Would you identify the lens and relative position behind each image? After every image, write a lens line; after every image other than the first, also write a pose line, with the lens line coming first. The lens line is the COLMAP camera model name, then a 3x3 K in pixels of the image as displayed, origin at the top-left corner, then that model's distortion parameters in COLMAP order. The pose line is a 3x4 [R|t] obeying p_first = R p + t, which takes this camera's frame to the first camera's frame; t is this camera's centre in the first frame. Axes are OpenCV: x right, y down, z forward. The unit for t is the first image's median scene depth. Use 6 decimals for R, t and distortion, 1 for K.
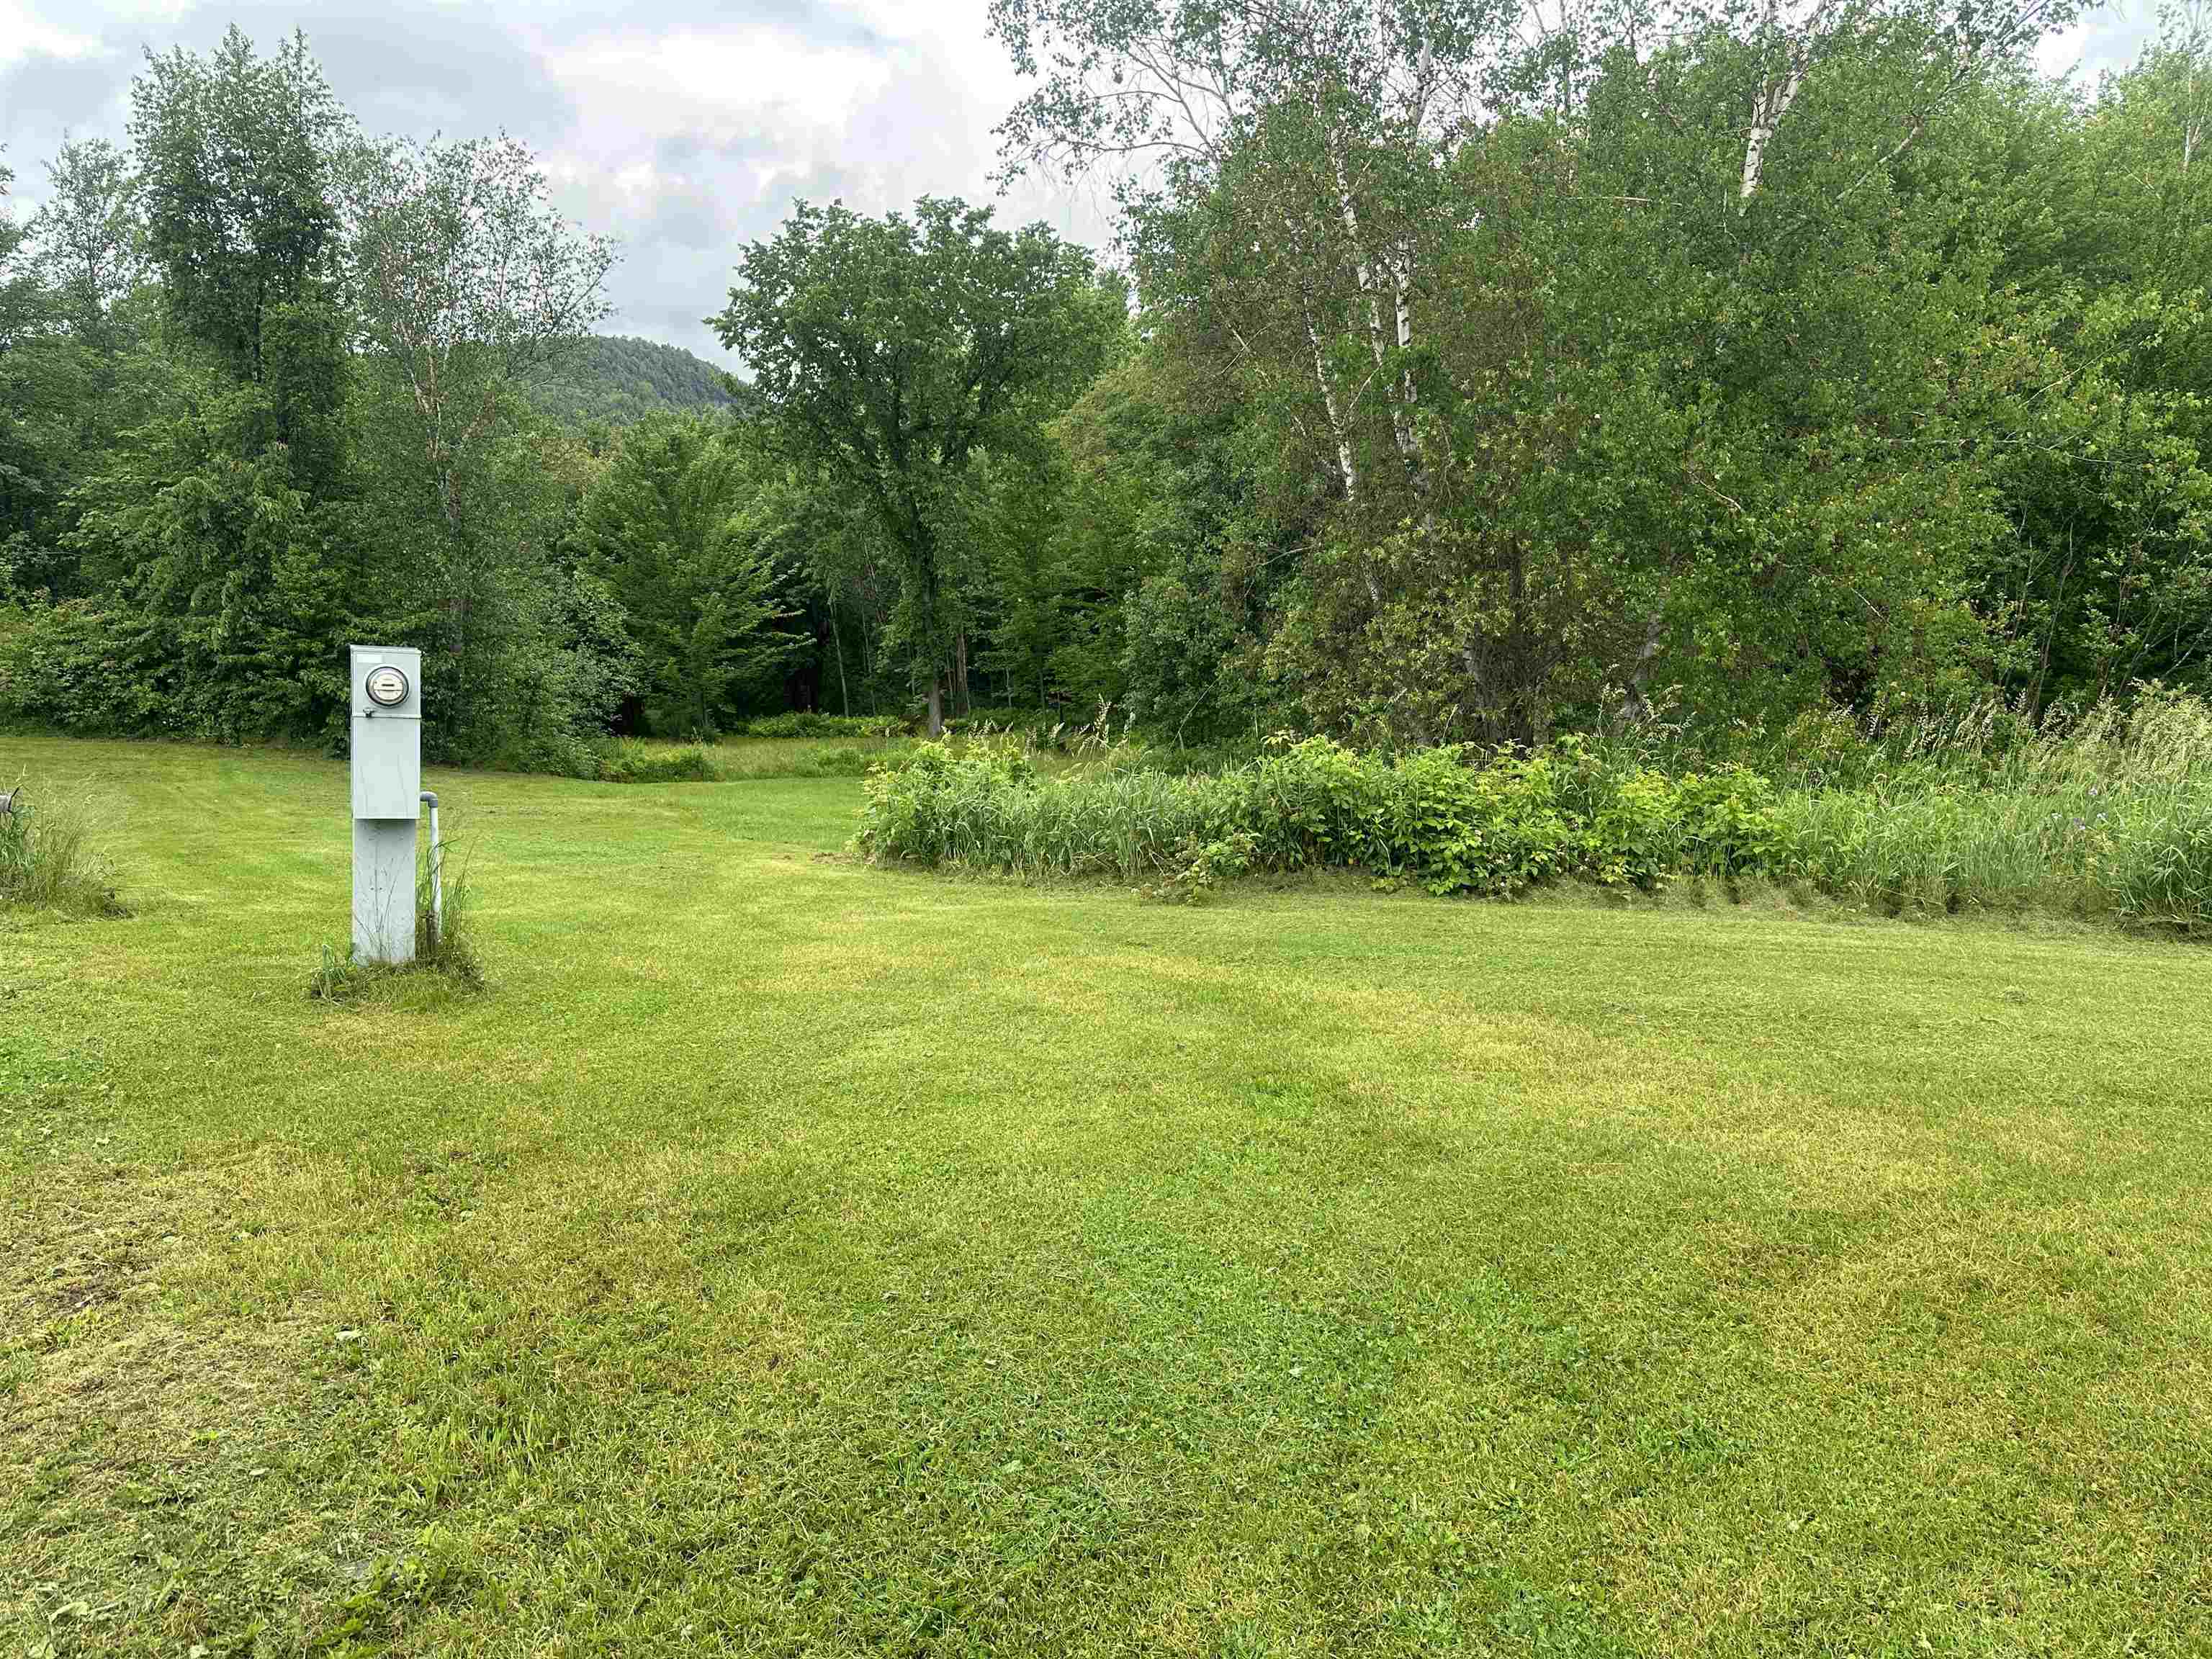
lens RADIAL K [[1557.0, 0, 1106.0], [0, 1557.0, 829.5], [0, 0, 1]] dist [0.021089, -0.032847]
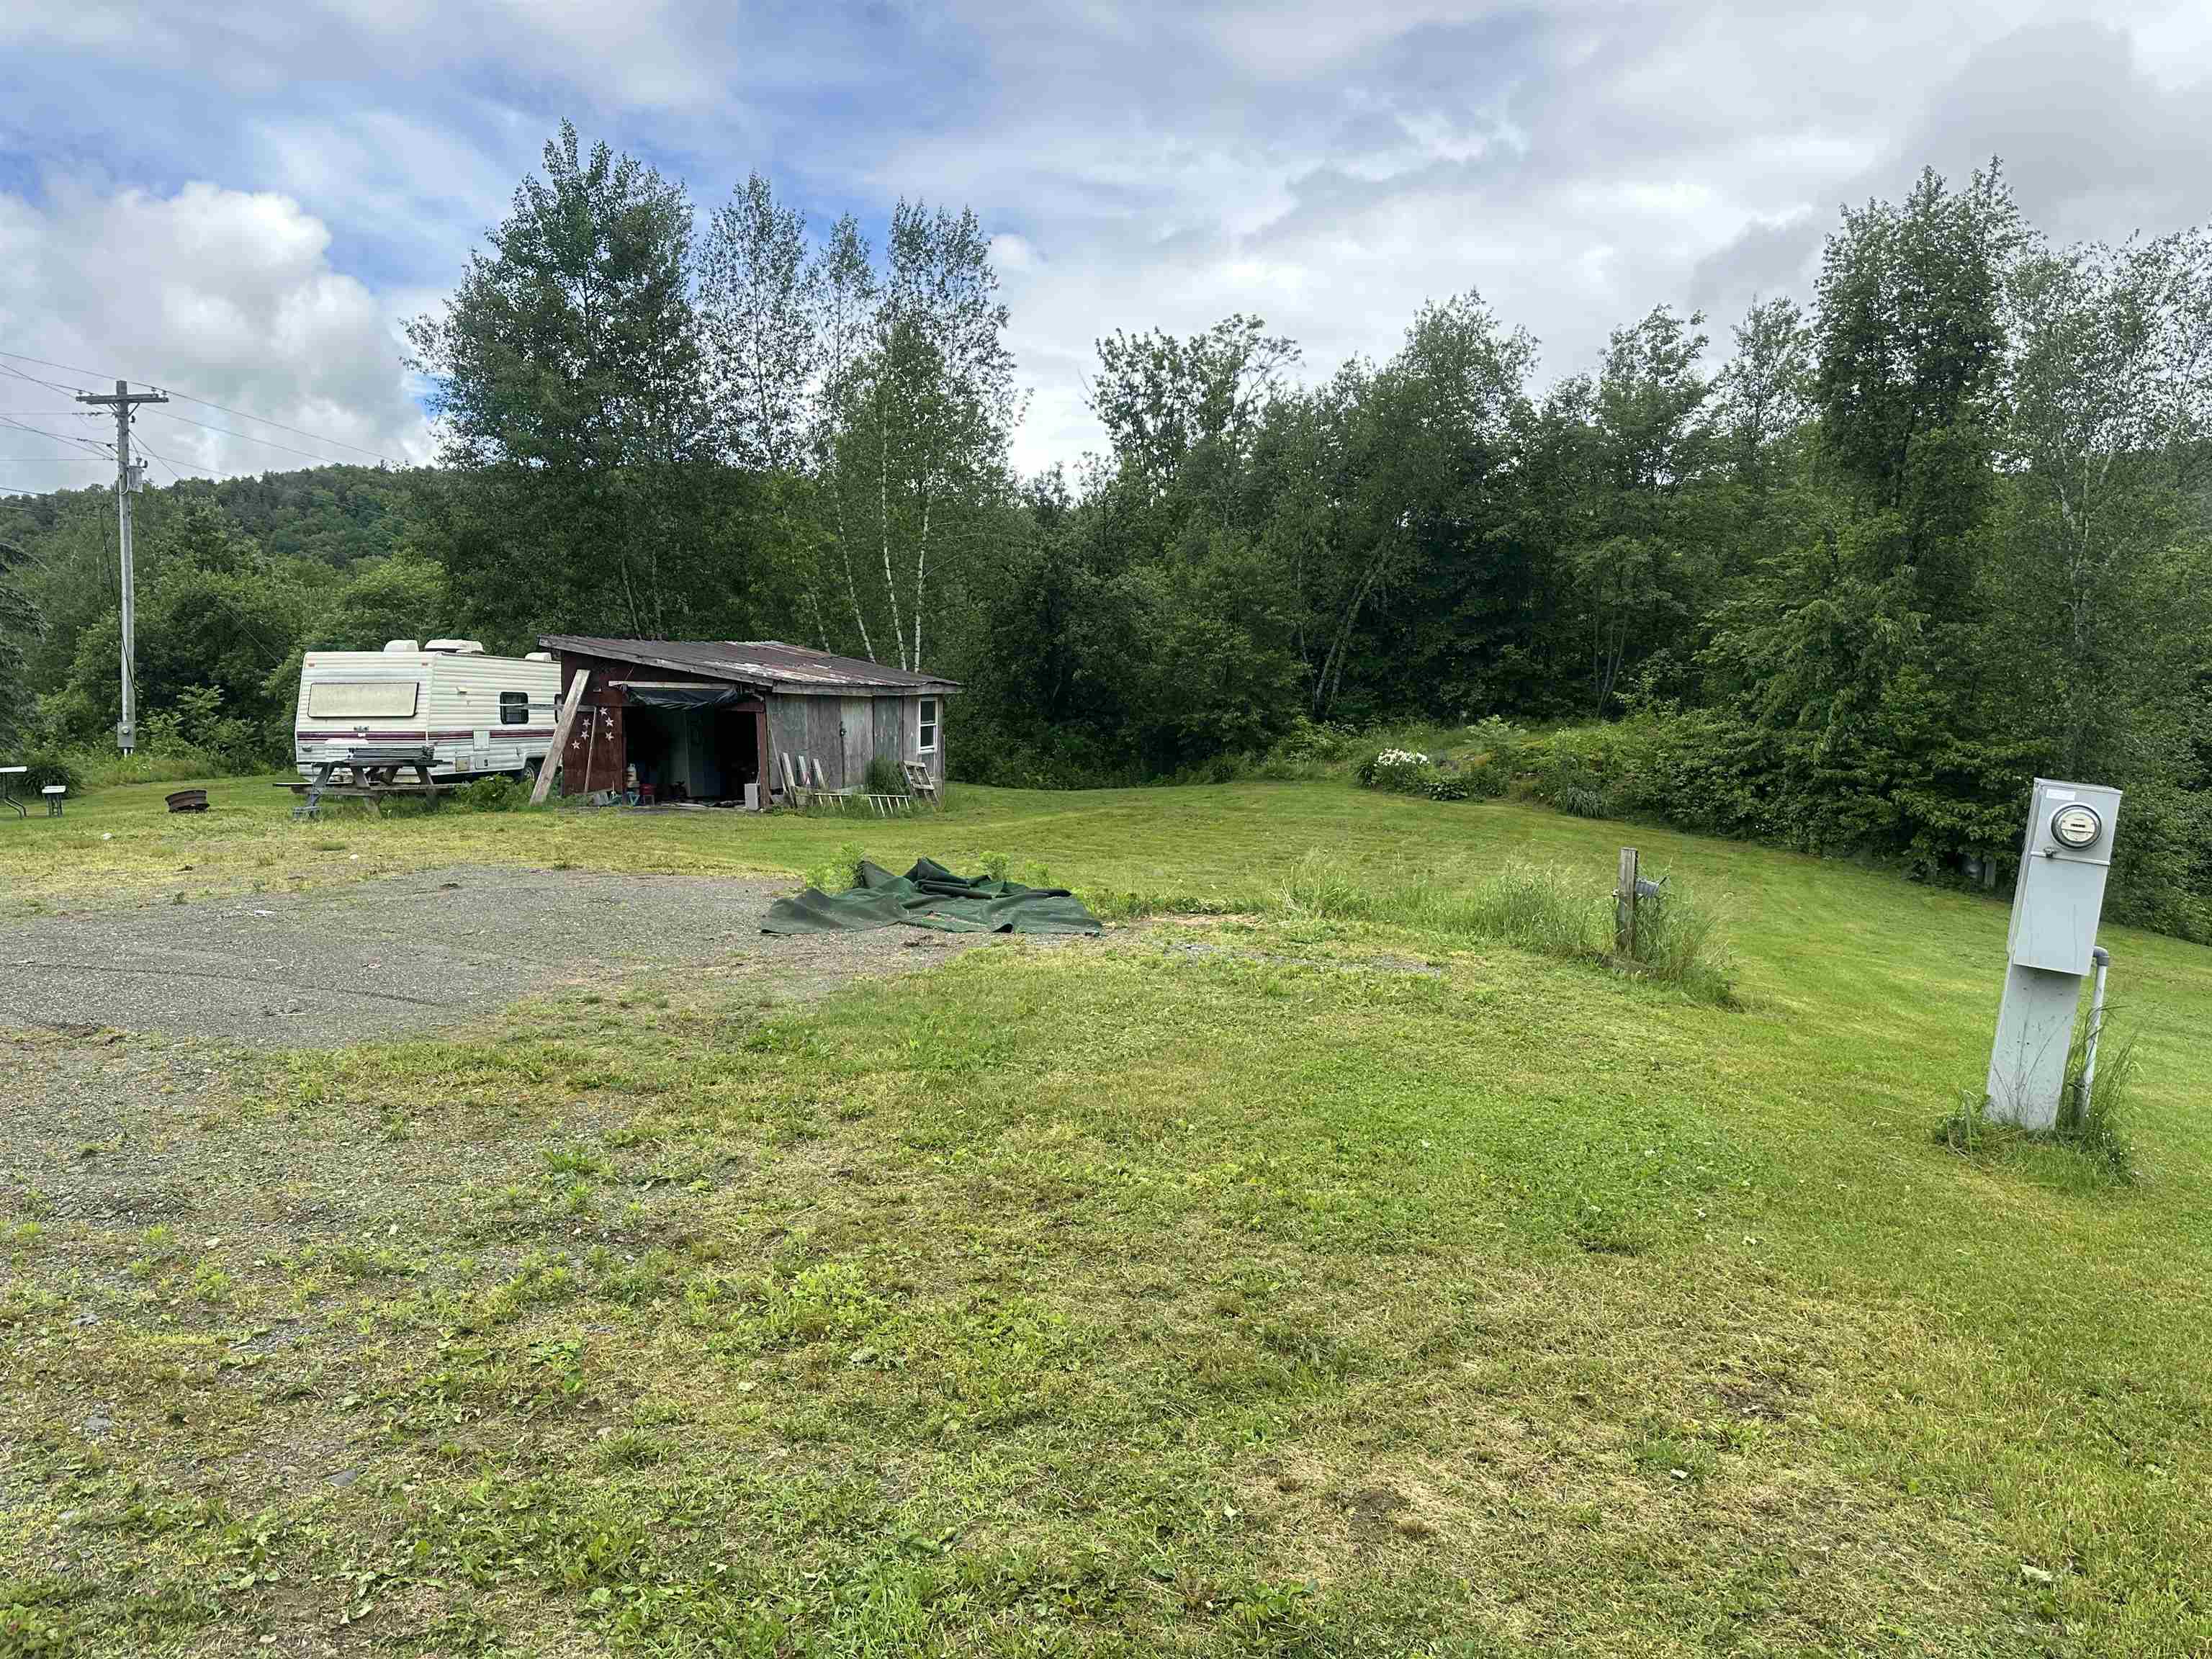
lens RADIAL K [[1557.0, 0, 1106.0], [0, 1557.0, 829.5], [0, 0, 1]] dist [0.021089, -0.032847]
pose [[0.596692, 0.106346, -0.795392, -0.017171], [-0.165726, 0.986143, 0.007524, -0.000786], [0.785171, 0.127328, 0.606048, 0.001237]]
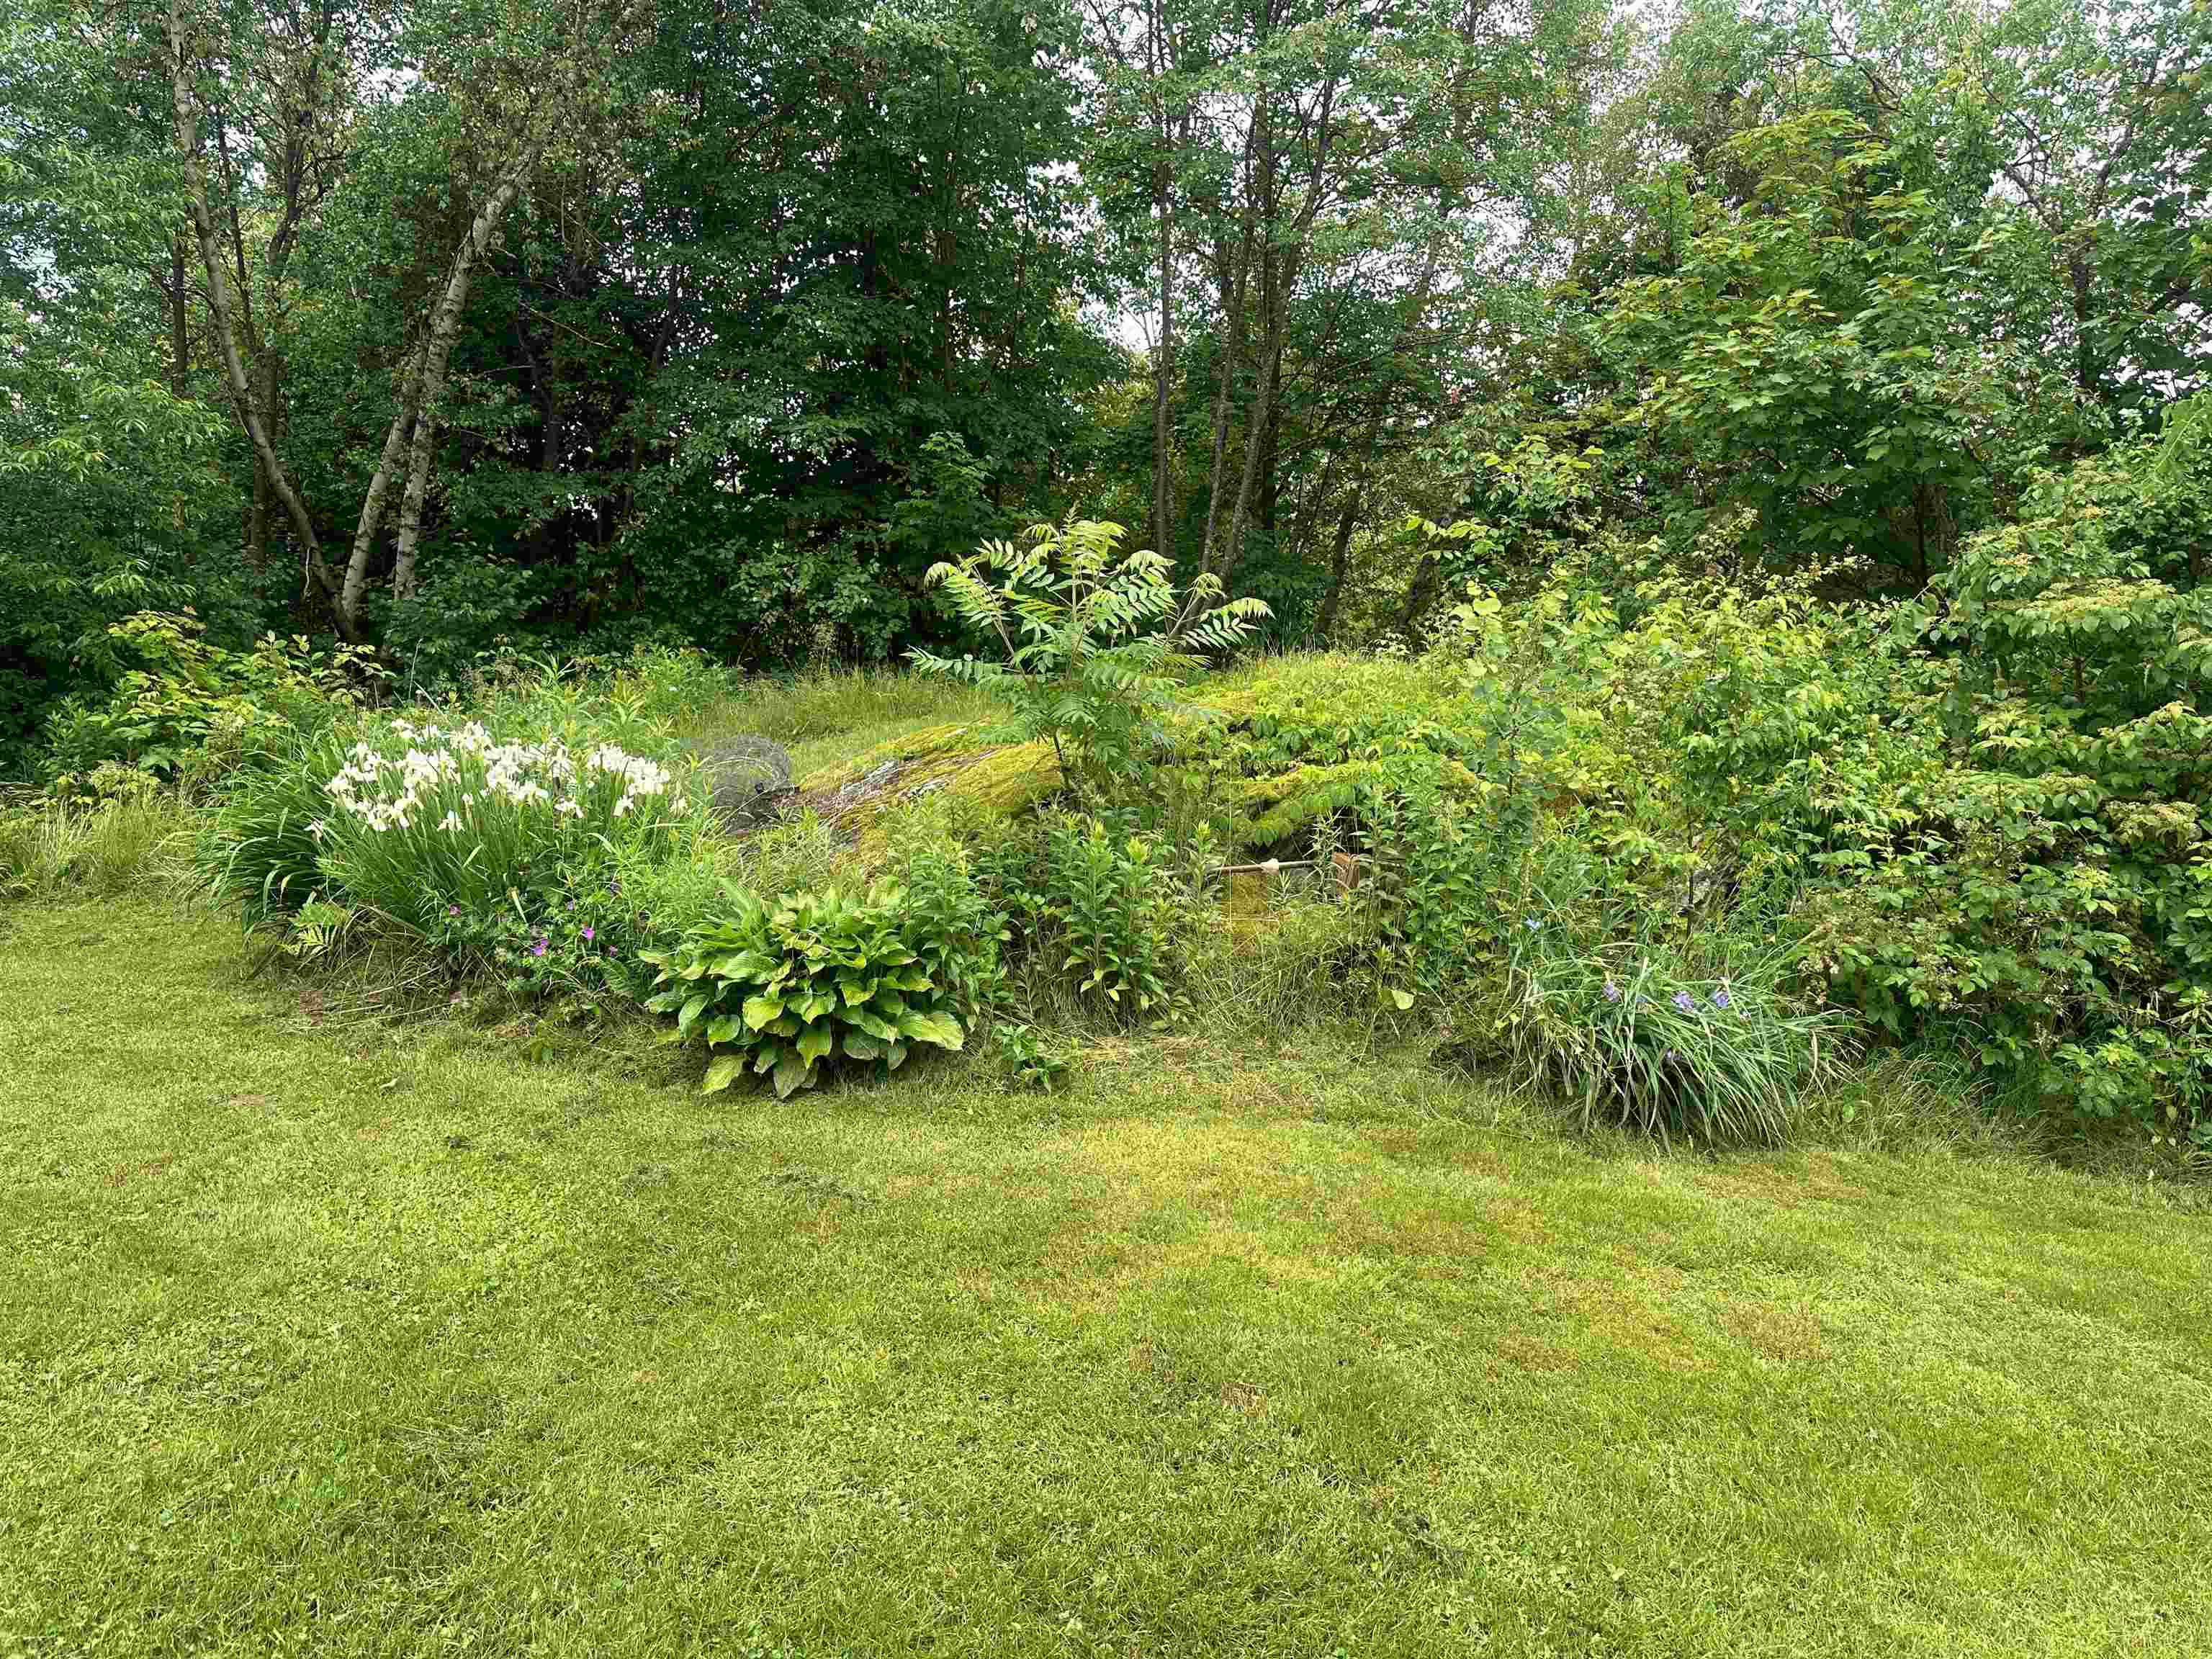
lens RADIAL K [[1557.0, 0, 1106.0], [0, 1557.0, 829.5], [0, 0, 1]] dist [0.021089, -0.032847]
pose [[0.880431, 0.071636, -0.468733, -0.696580], [-0.121029, 0.989730, -0.076071, -0.073049], [0.458469, 0.123706, 0.880058, 0.777149]]
